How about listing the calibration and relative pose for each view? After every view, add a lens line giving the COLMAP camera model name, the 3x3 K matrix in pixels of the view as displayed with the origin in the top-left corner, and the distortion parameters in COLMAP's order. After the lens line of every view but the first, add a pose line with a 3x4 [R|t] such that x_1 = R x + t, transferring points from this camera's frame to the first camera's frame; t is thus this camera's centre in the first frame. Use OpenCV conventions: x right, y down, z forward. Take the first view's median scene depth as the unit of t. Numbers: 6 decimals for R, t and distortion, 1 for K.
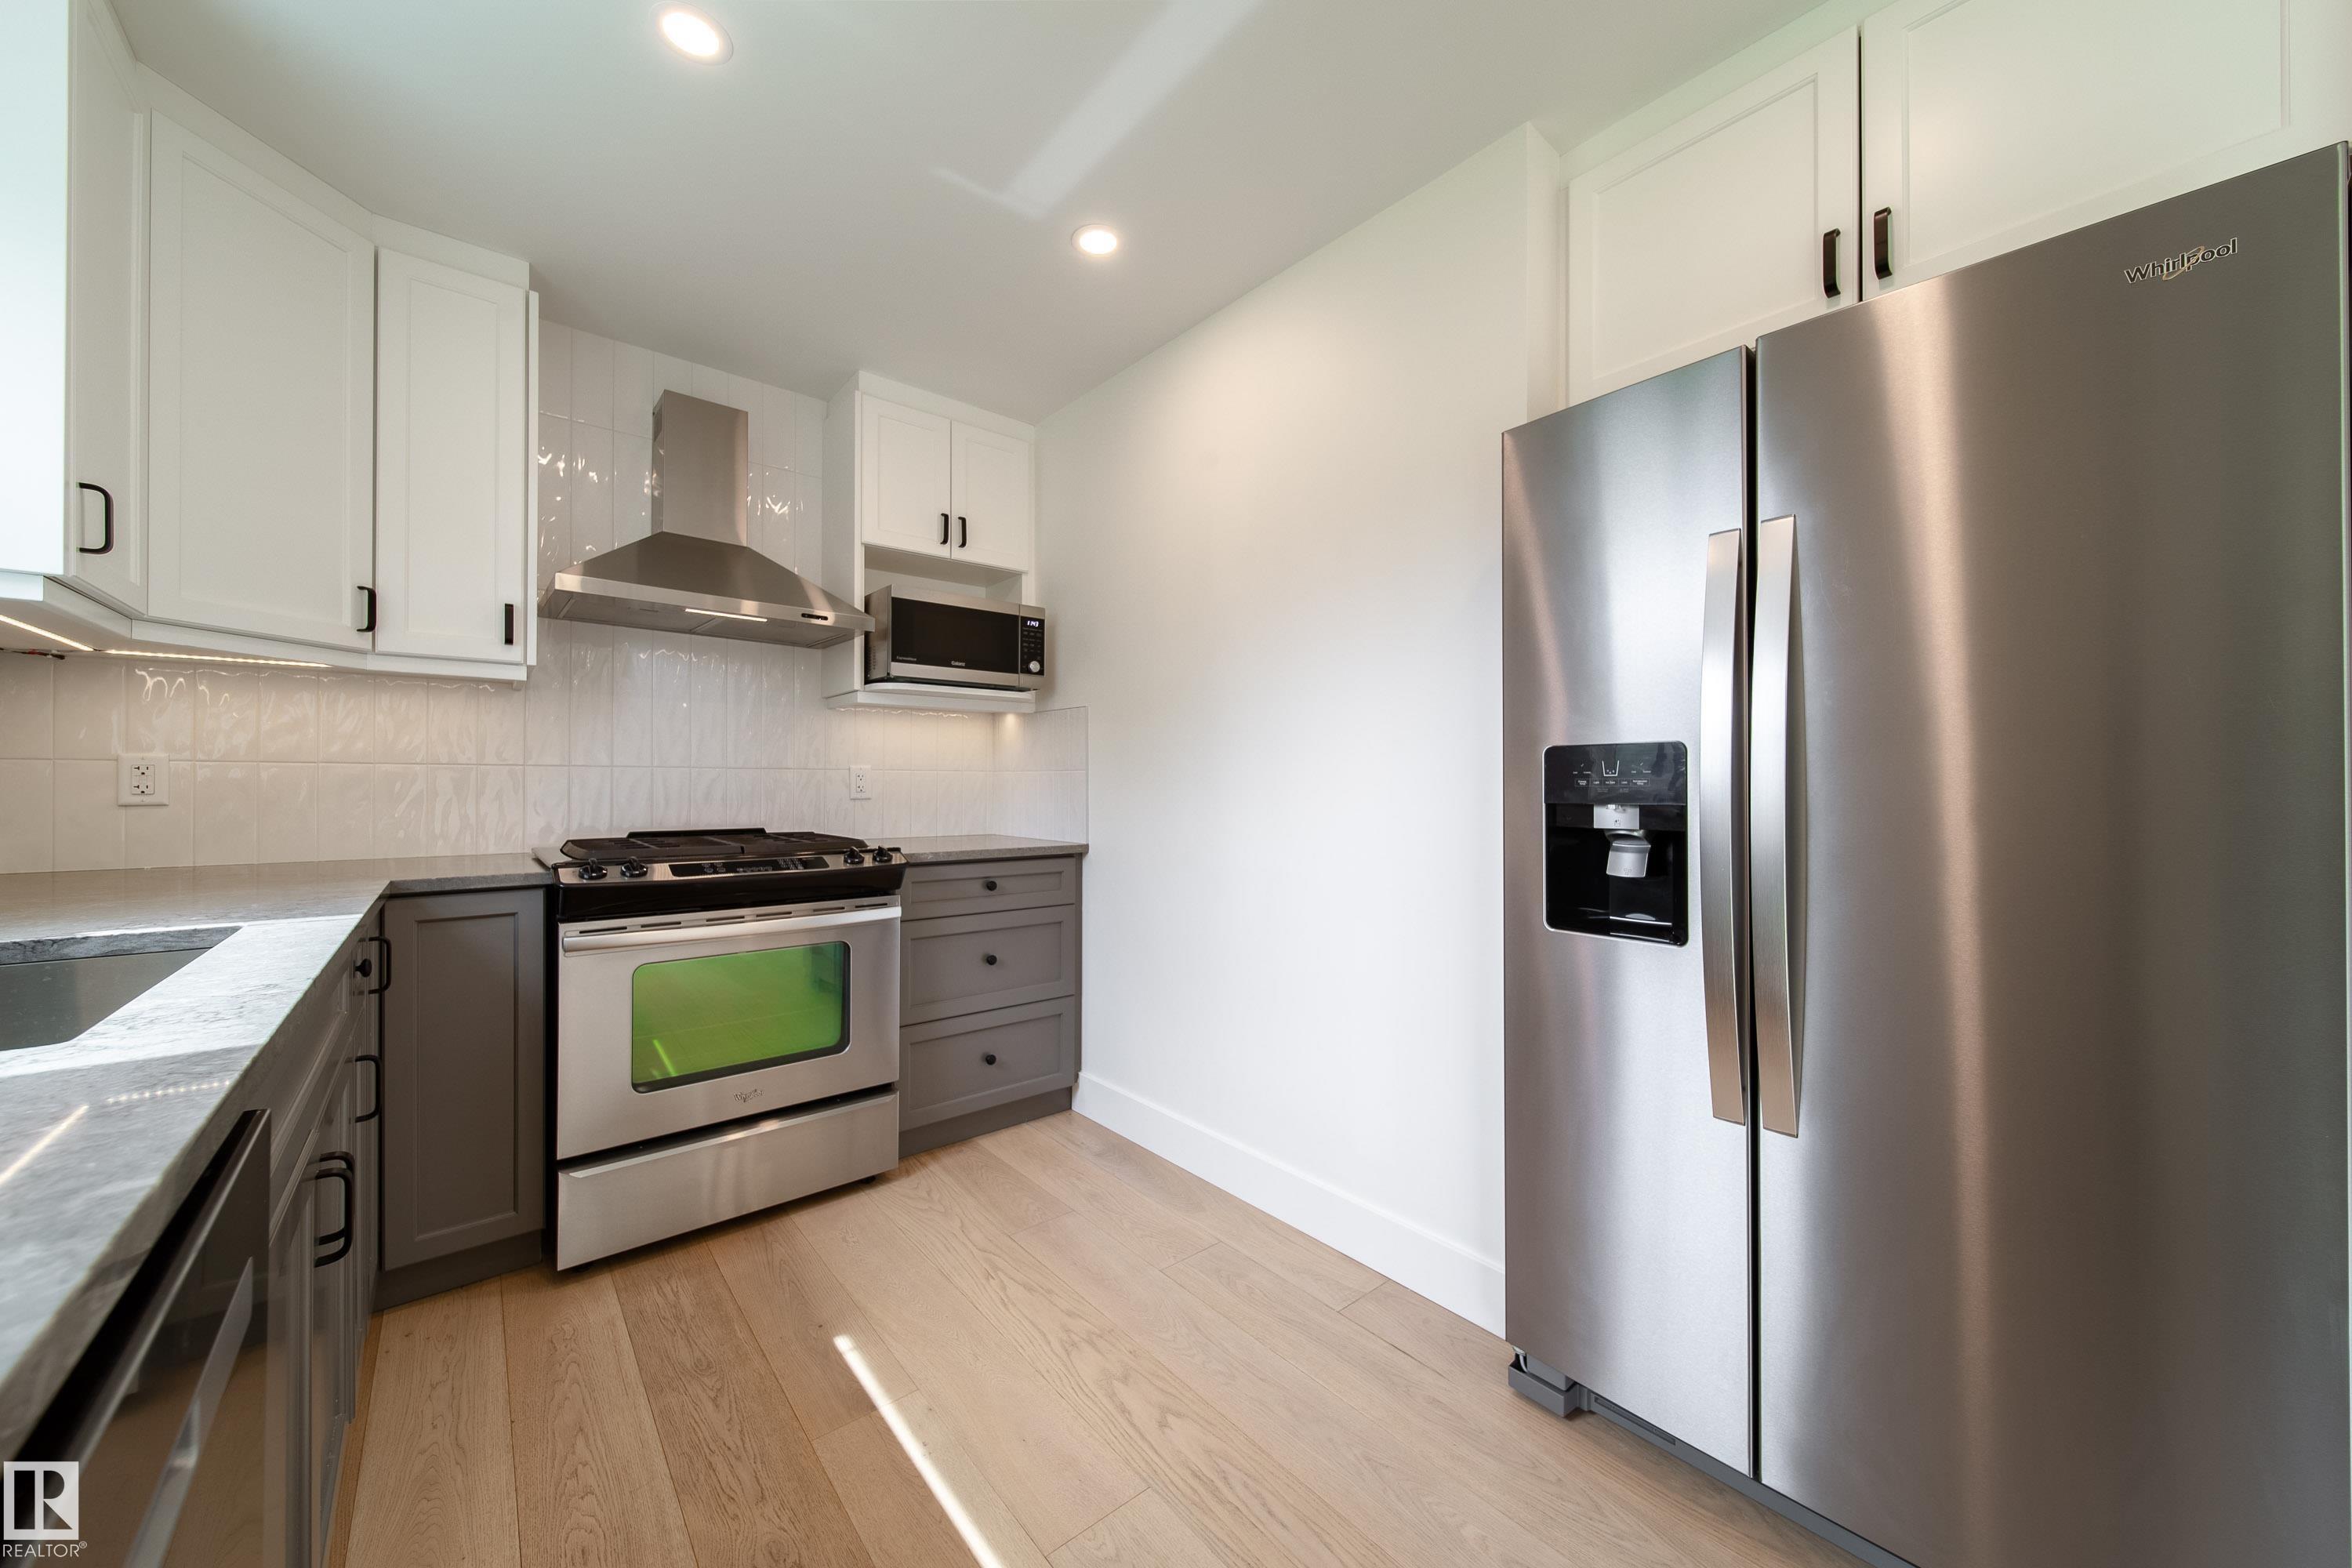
lens RADIAL K [[840.5, 0, 1179.0], [0, 840.5, 780.7], [0, 0, 1]] dist [0.003945, -0.001226]
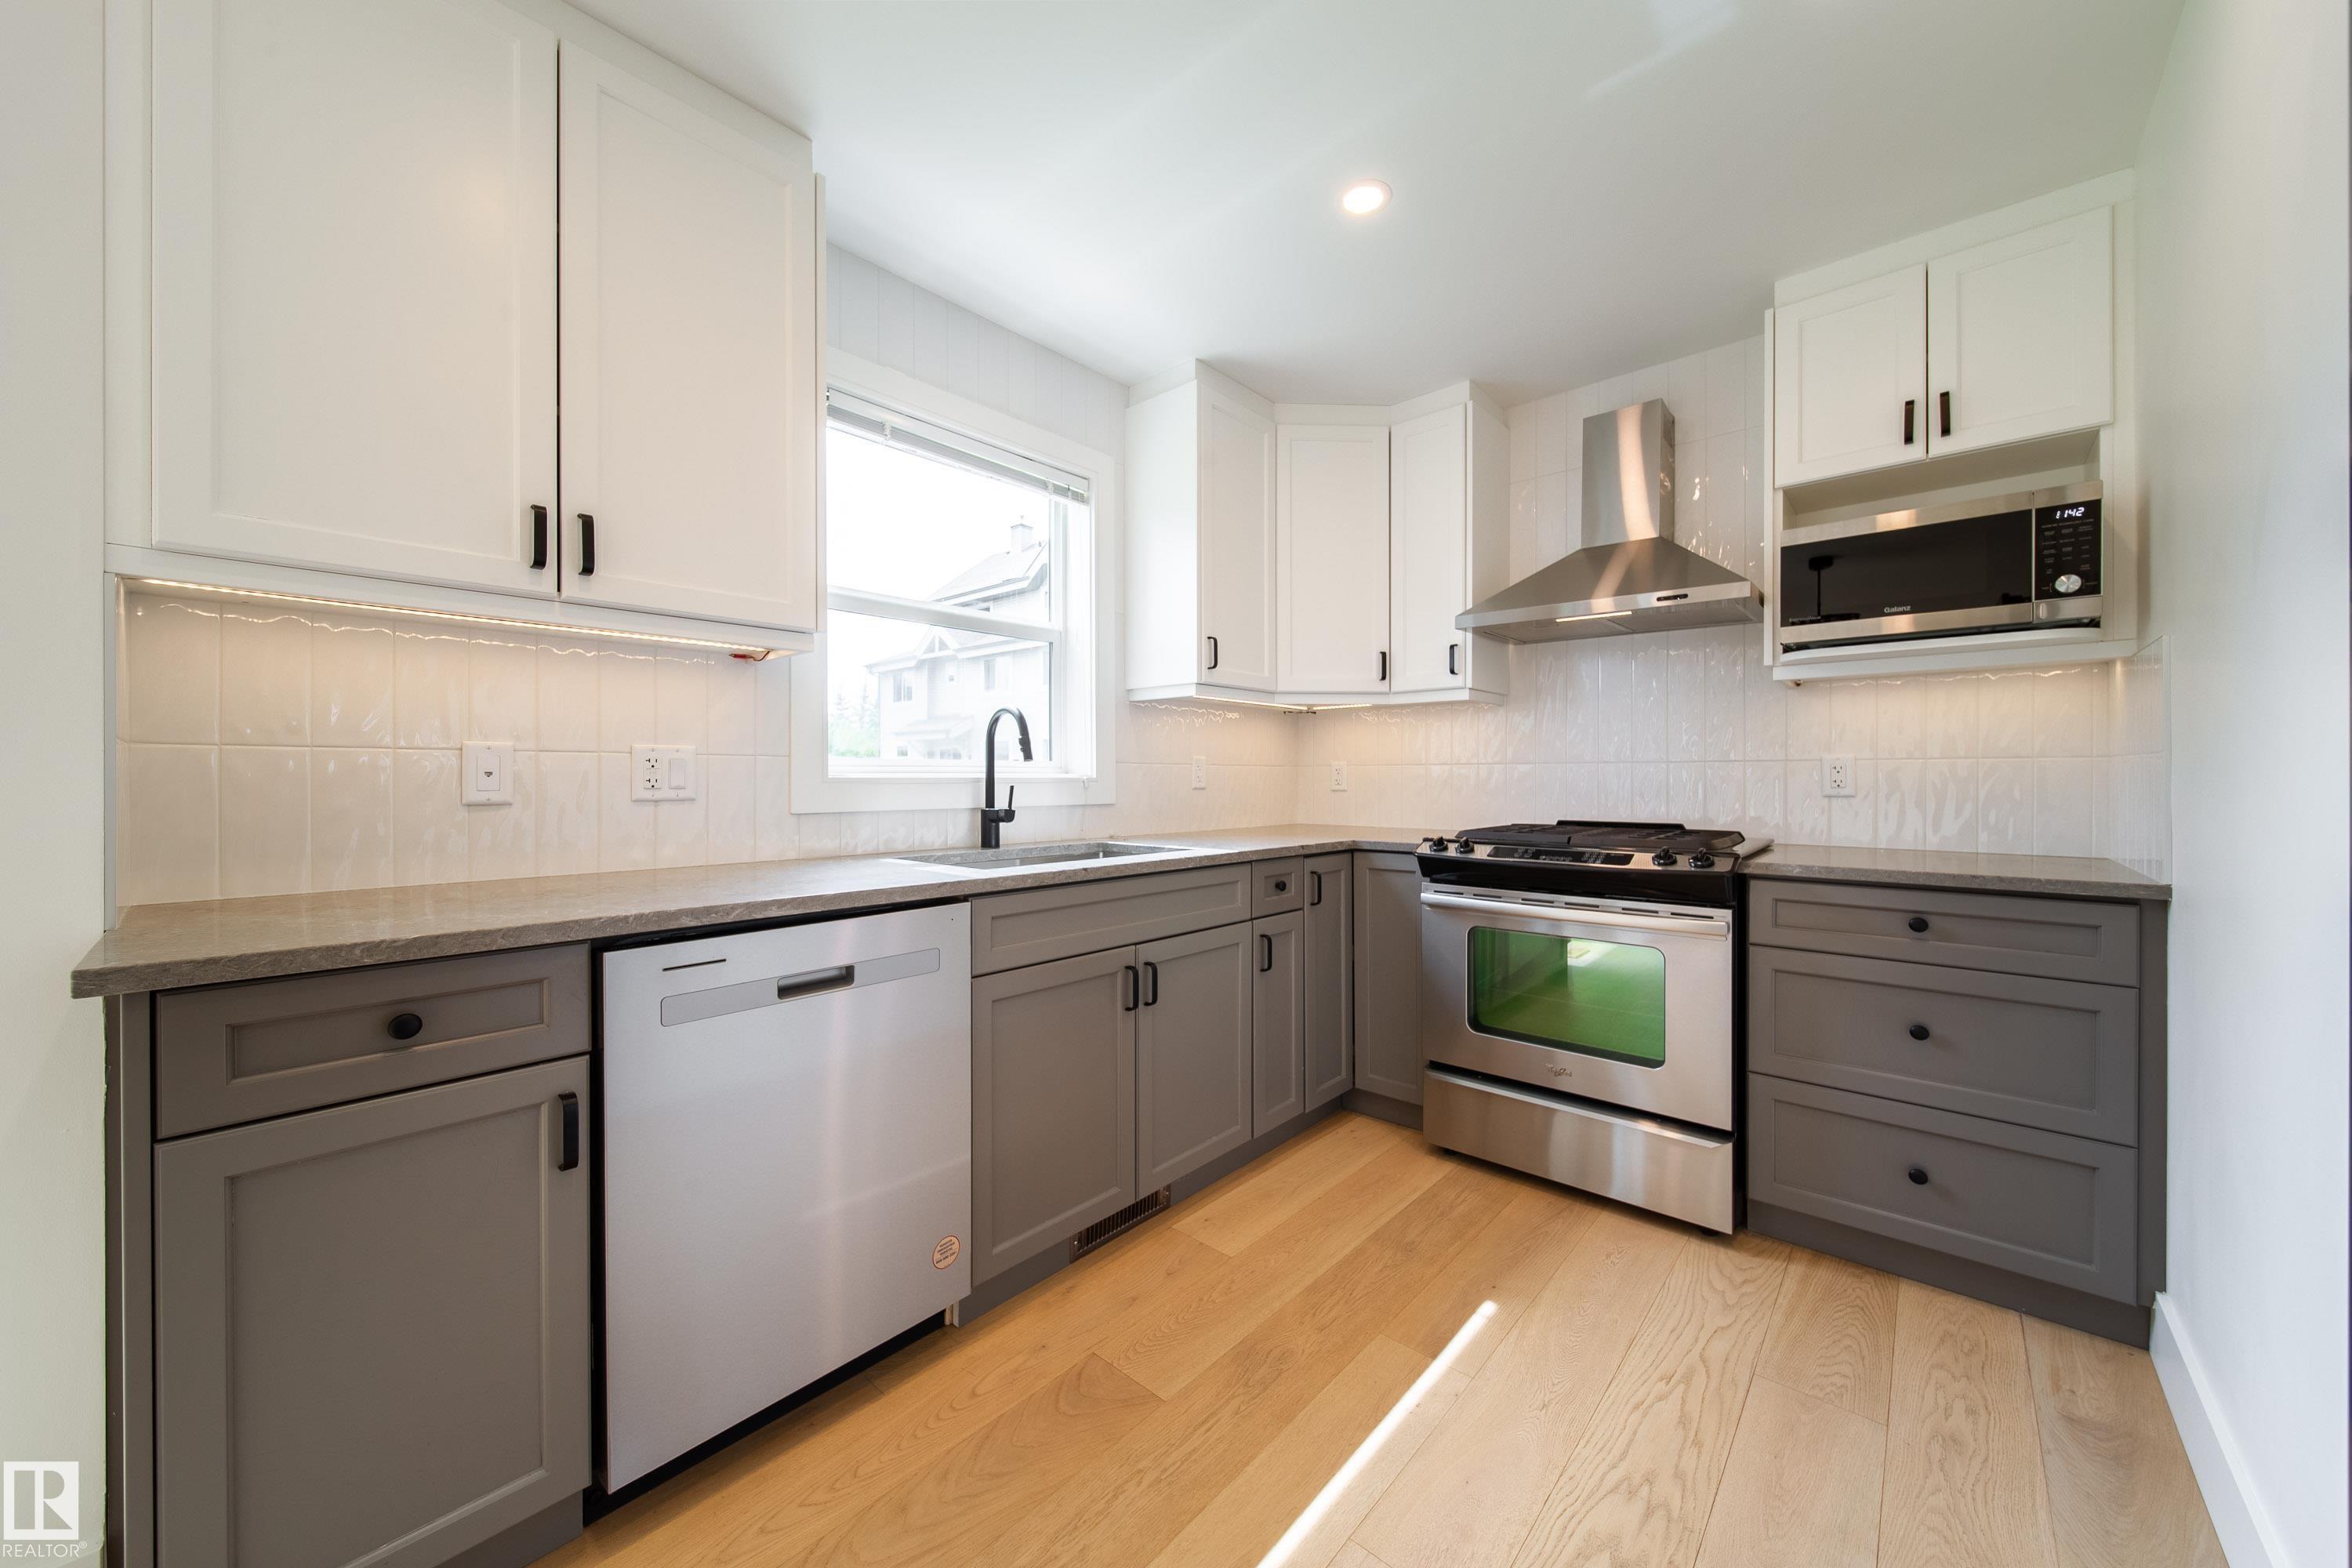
lens RADIAL K [[840.5, 0, 1180.2], [0, 840.5, 780.3], [0, 0, 1]] dist [0.003945, -0.001226]
pose [[0.136896, -0.000231, -0.990585, 0.468858], [0.005140, 0.999987, 0.000477, 0.003995], [0.990572, -0.005157, 0.136896, 0.380062]]
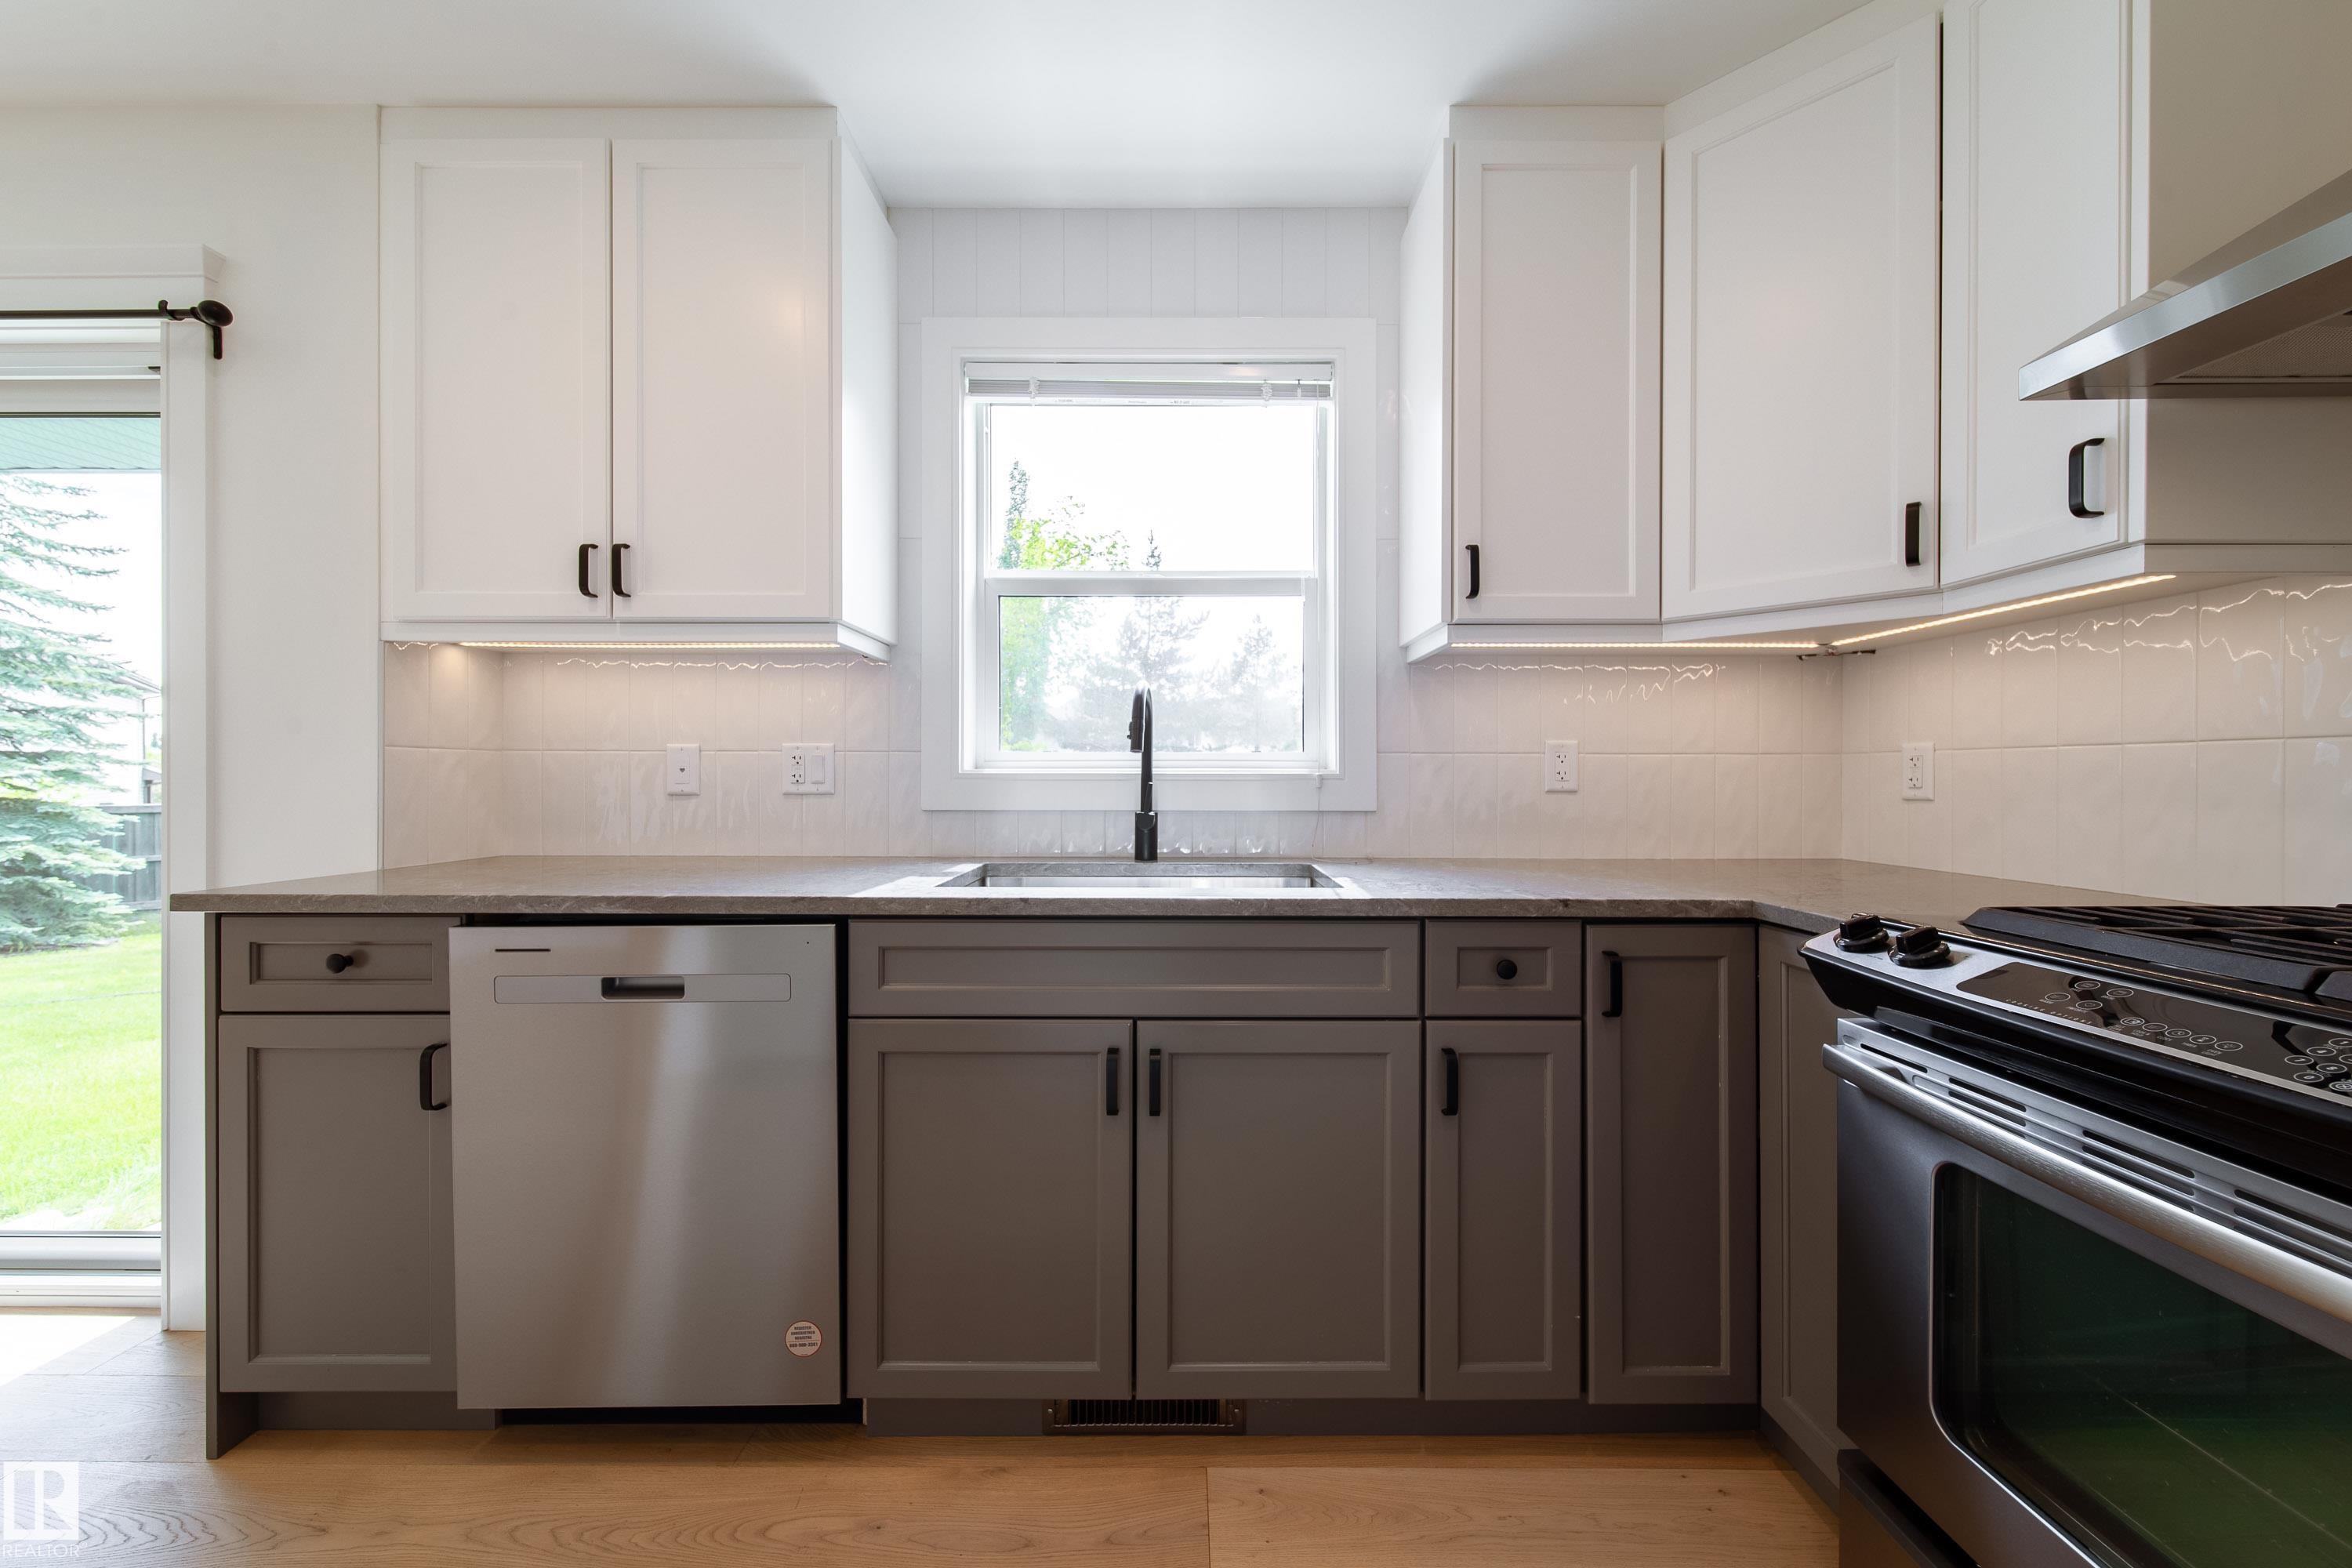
lens RADIAL K [[840.5, 0, 1179.6], [0, 840.5, 778.1], [0, 0, 1]] dist [0.003945, -0.001226]
pose [[-0.647822, -0.000918, -0.761791, -0.007400], [0.000288, 0.999999, -0.001450, 0.006019], [0.761792, -0.001159, -0.647821, 0.898764]]
